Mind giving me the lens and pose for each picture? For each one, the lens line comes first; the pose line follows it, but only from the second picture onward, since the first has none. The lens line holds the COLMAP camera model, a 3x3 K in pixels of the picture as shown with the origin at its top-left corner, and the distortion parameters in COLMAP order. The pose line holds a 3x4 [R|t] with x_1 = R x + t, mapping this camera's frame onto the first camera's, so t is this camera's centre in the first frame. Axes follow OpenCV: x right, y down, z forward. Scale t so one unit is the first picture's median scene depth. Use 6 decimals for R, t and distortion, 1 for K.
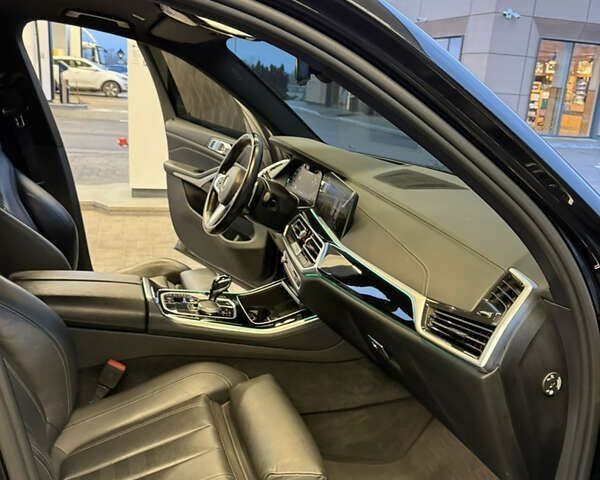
lens RADIAL K [[526.2, 0, 292.2], [0, 526.2, 247.0], [0, 0, 1]] dist [0.125995, -0.223152]
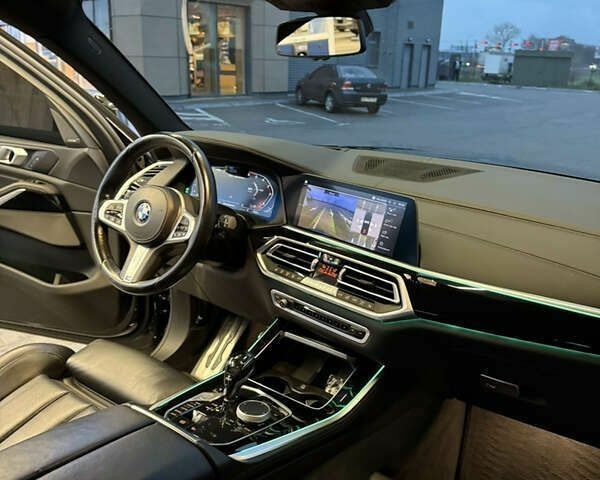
lens RADIAL K [[543.6, 0, 290.7], [0, 543.6, 254.5], [0, 0, 1]] dist [-0.002084, -0.012777]
pose [[0.813994, -0.232058, 0.532507, -0.328798], [0.195109, 0.972701, 0.125643, -0.112934], [-0.547126, 0.001624, 0.837049, 0.314826]]
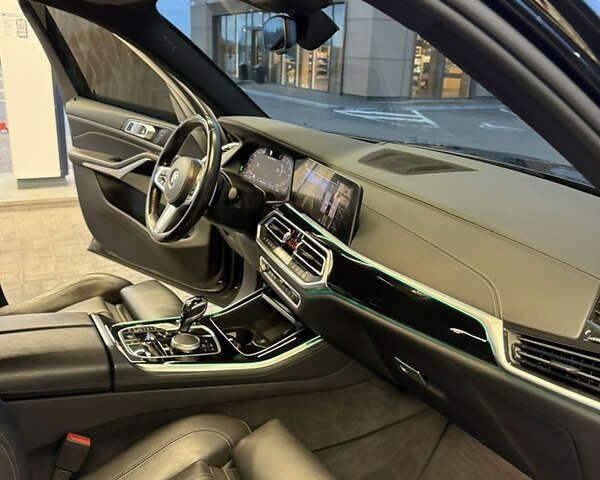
lens RADIAL K [[526.2, 0, 292.2], [0, 526.2, 247.0], [0, 0, 1]] dist [0.125995, -0.223152]
pose [[0.978373, -0.092555, 0.184988, -0.102480], [0.082738, 0.994756, 0.060118, -0.046814], [-0.189582, -0.043513, 0.980900, 0.152311]]
